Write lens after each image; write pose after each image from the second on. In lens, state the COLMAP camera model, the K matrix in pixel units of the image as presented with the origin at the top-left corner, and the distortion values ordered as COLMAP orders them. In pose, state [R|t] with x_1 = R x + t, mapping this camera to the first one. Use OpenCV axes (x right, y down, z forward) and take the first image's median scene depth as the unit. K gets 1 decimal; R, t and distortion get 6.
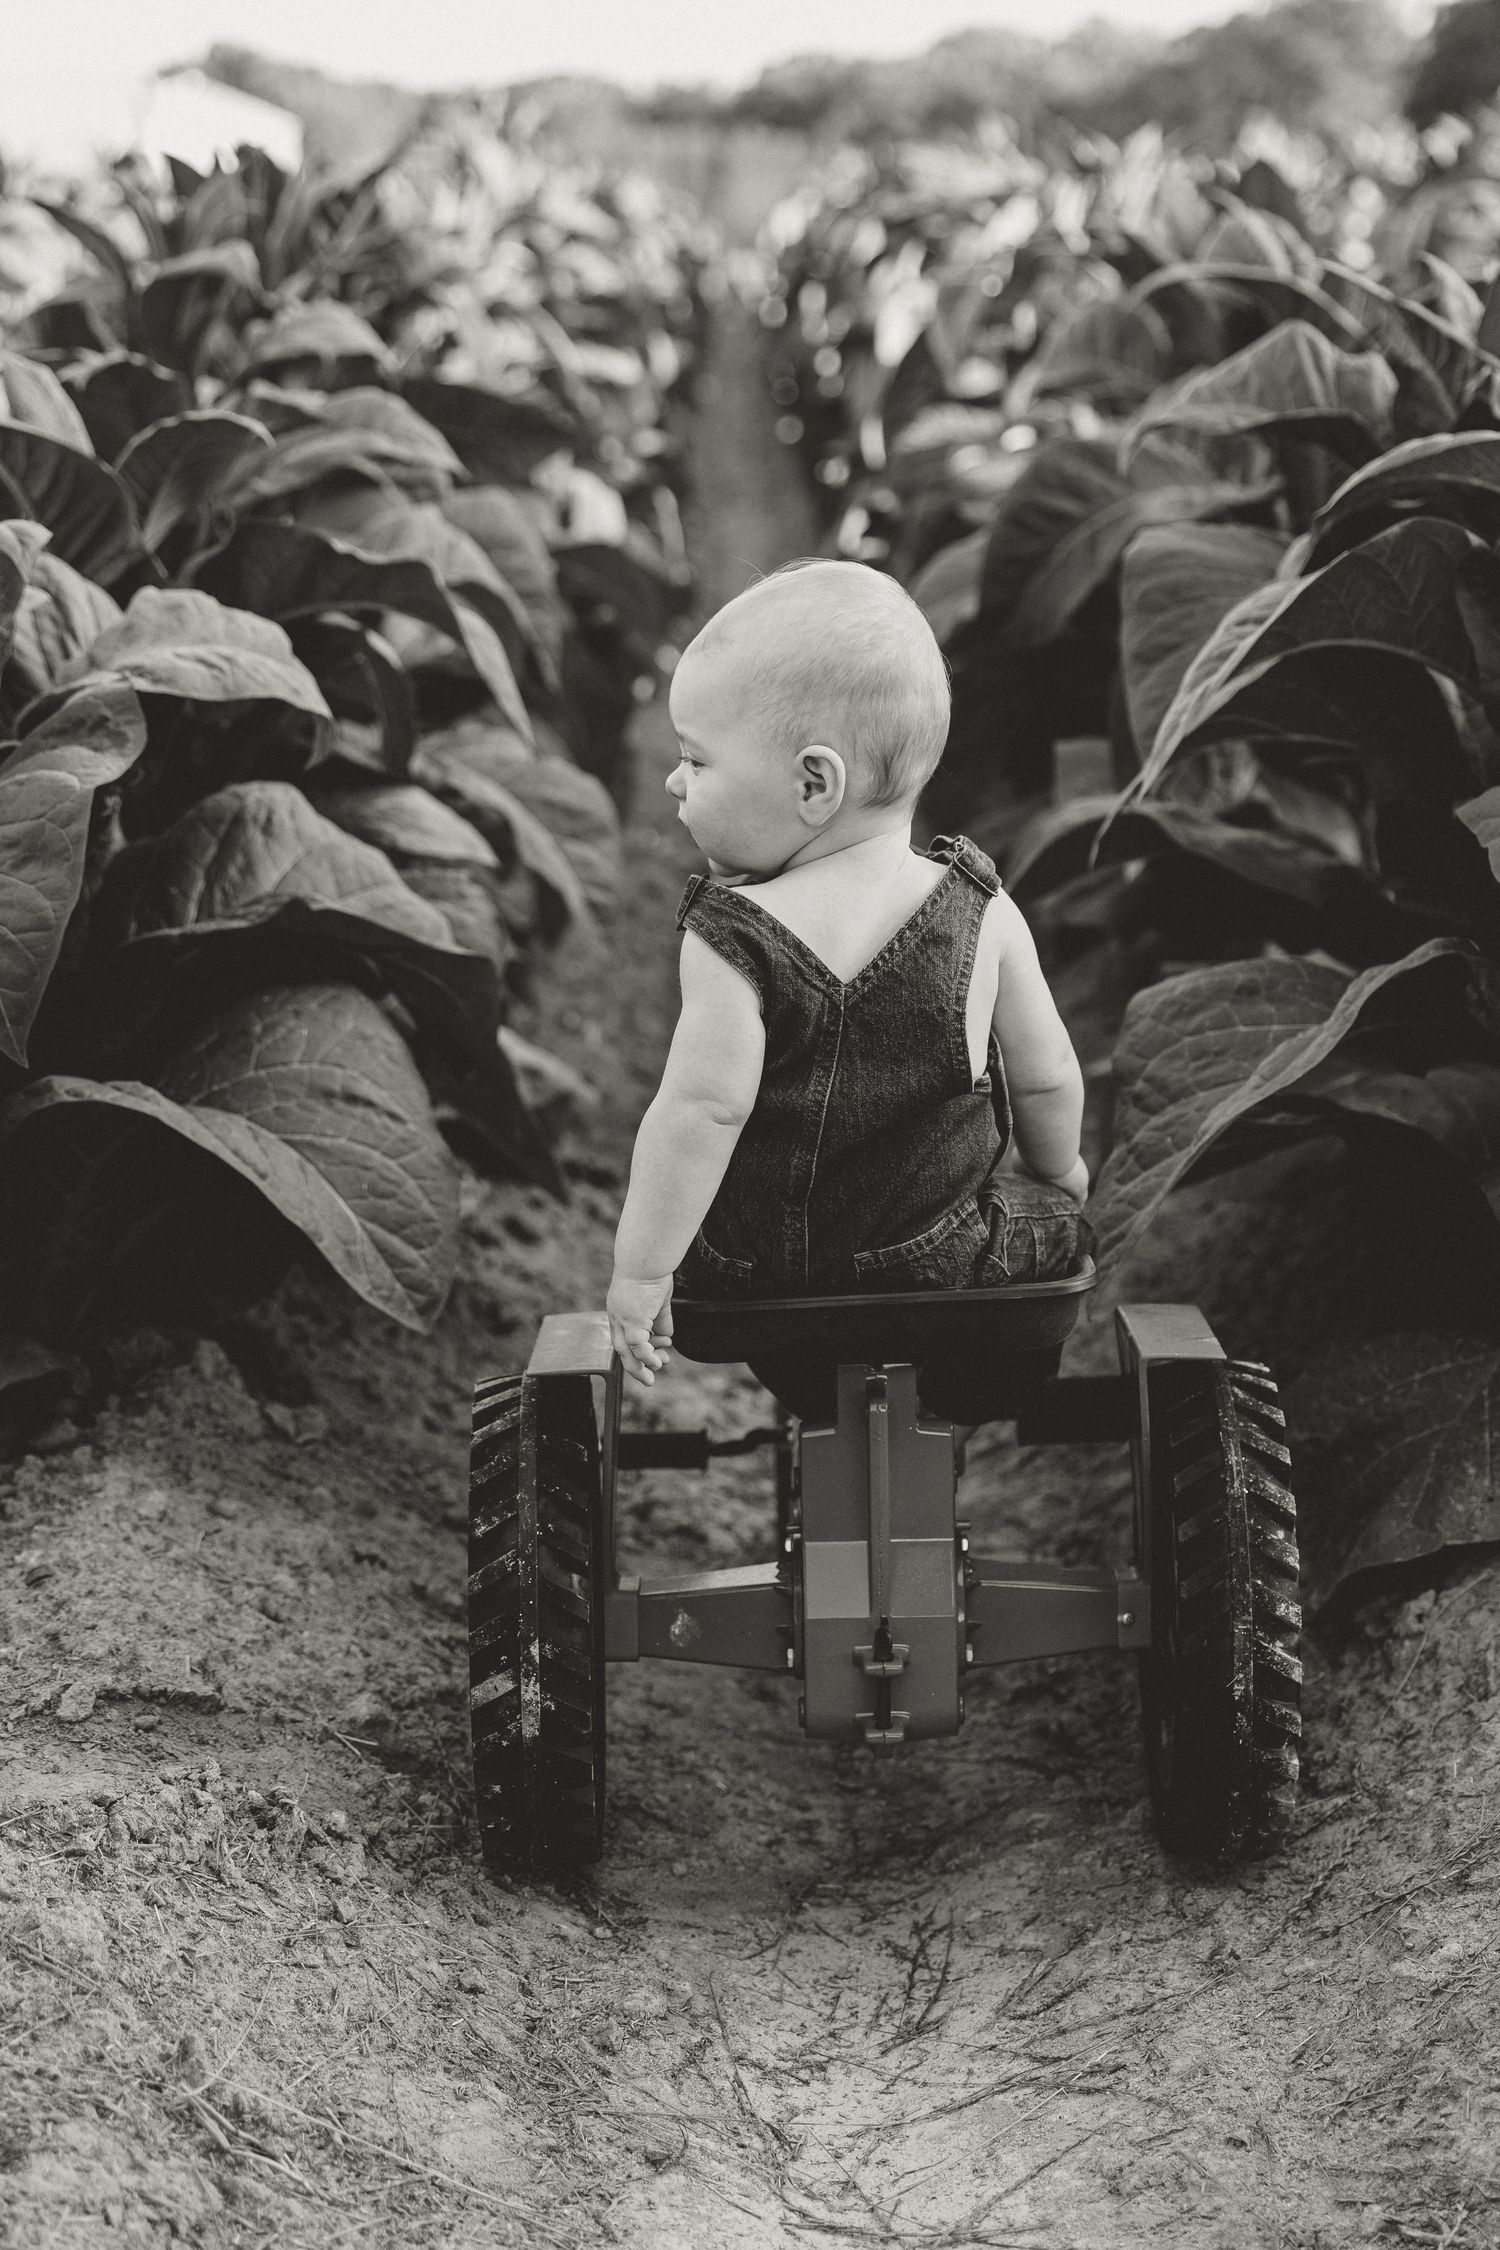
lens RADIAL K [[4549.2, 0, 750.0], [0, 4549.2, 1125.0], [0, 0, 1]] dist [-0.003460, 0.120661]
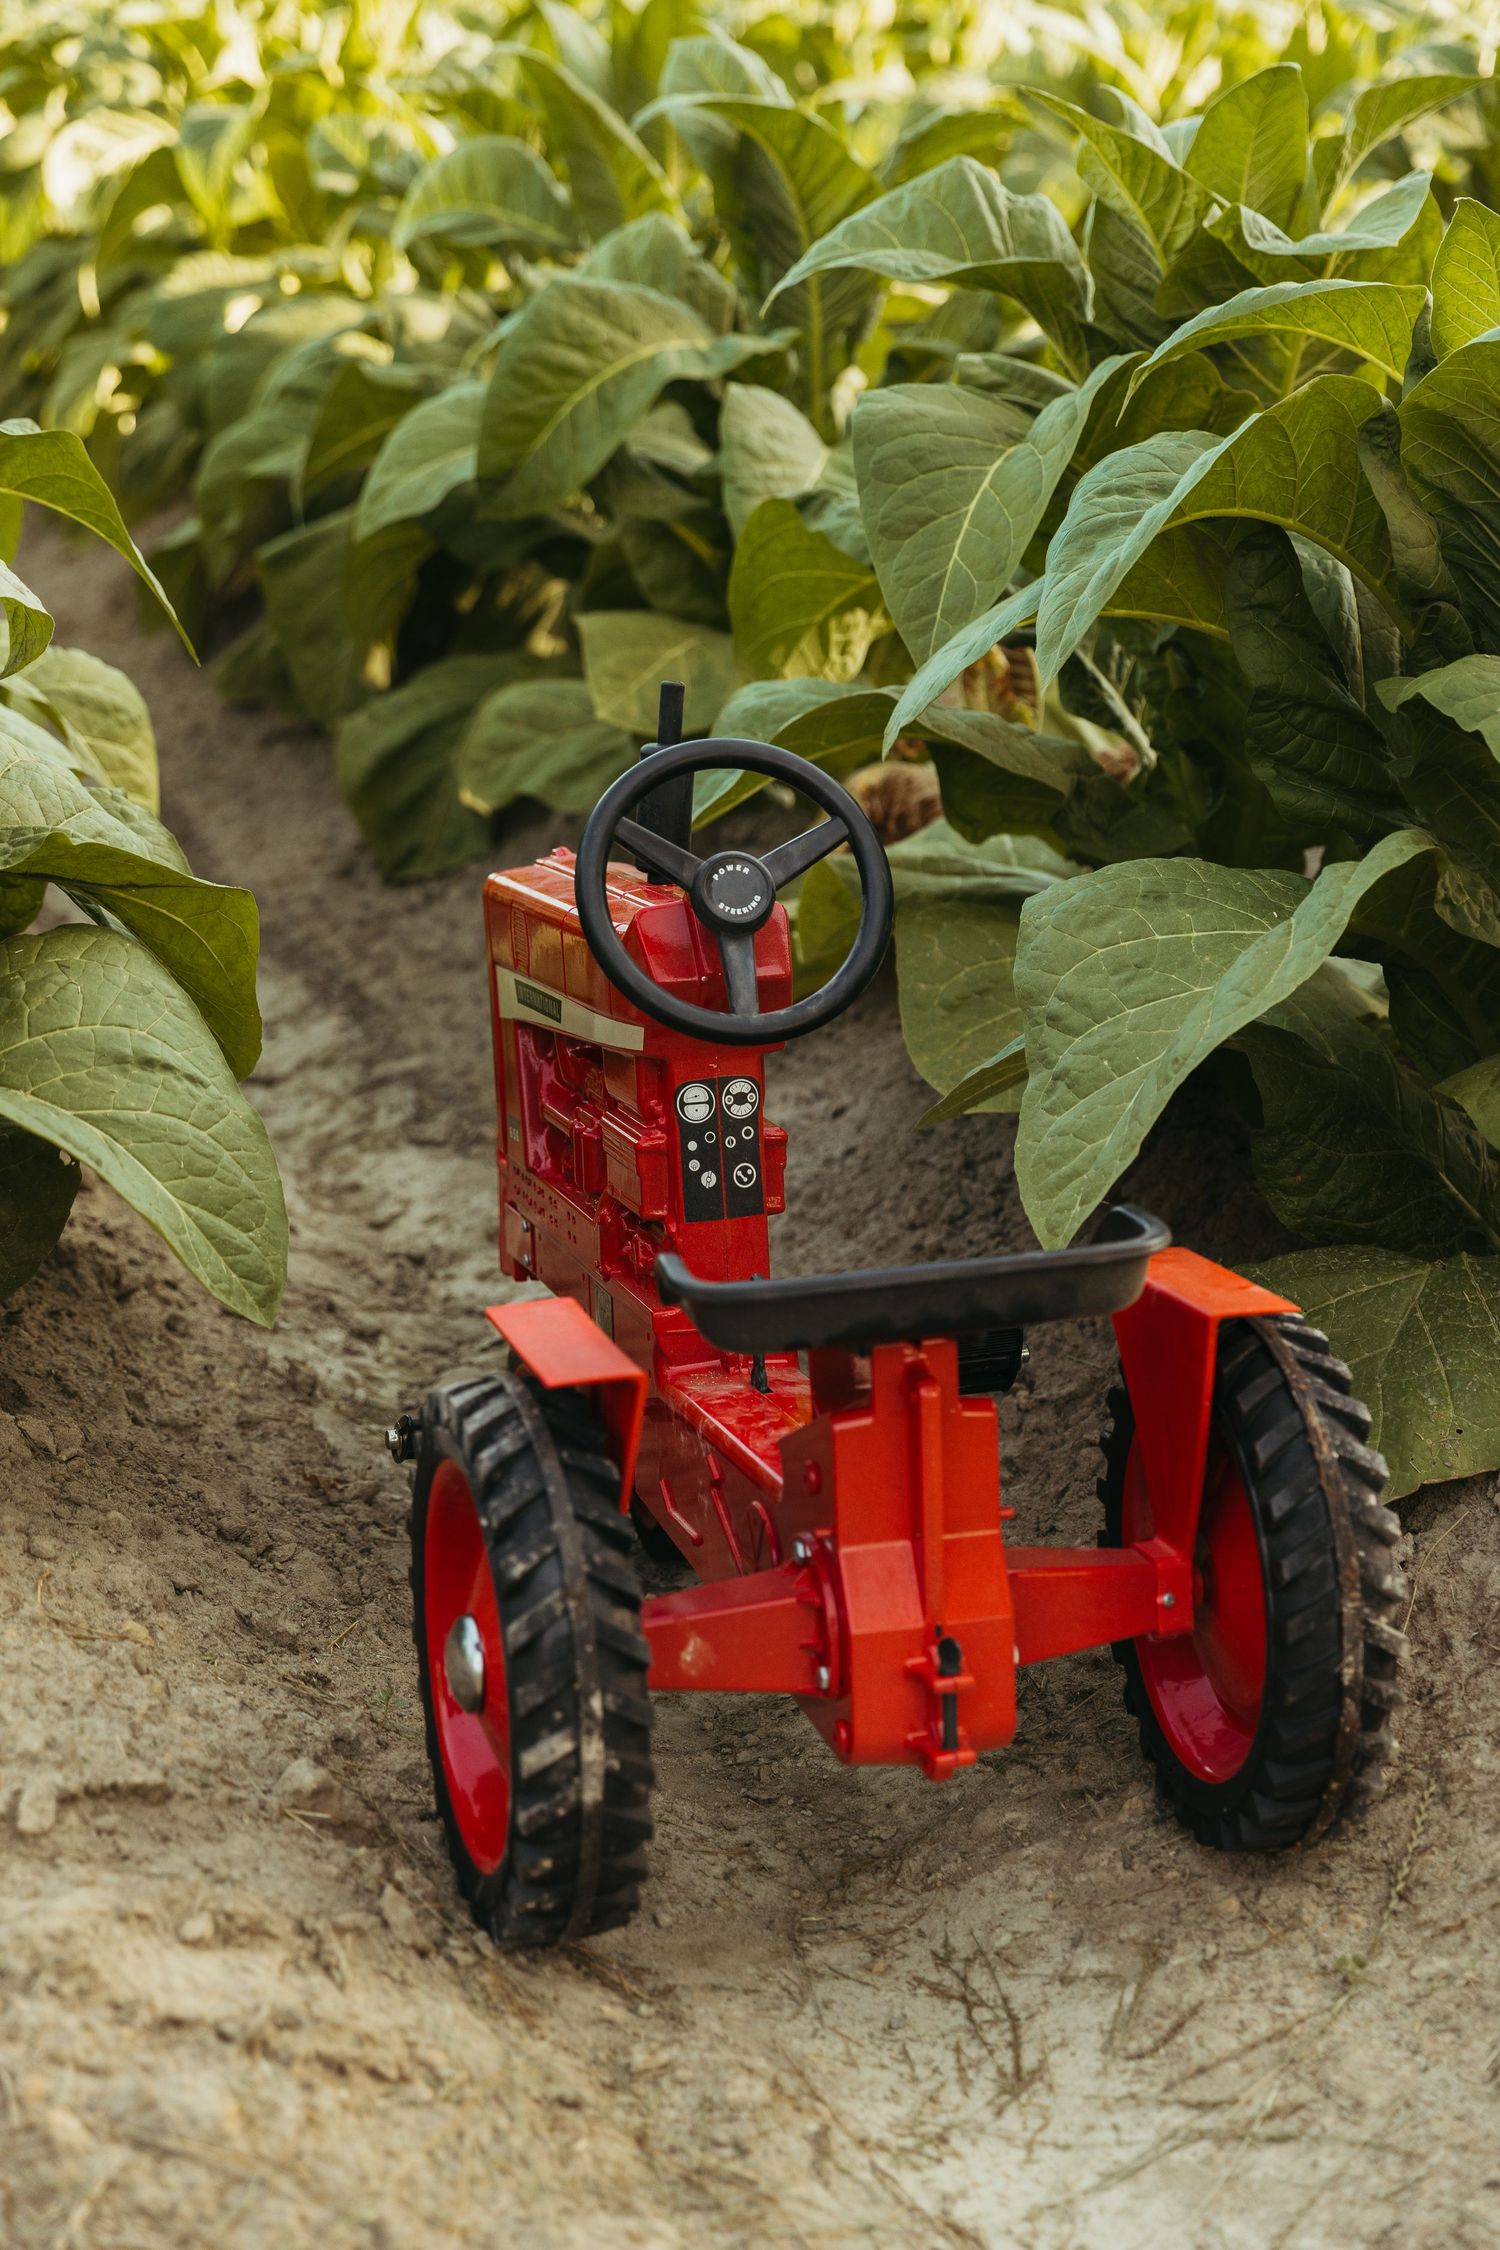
lens RADIAL K [[4446.2, 0, 750.1], [0, 4446.2, 1164.3], [0, 0, 1]] dist [-0.013086, 0.110024]
pose [[0.960051, -0.060555, 0.273194, -0.232430], [0.047808, 0.997445, 0.053083, -0.028806], [-0.275711, -0.037901, 0.960493, 0.174994]]
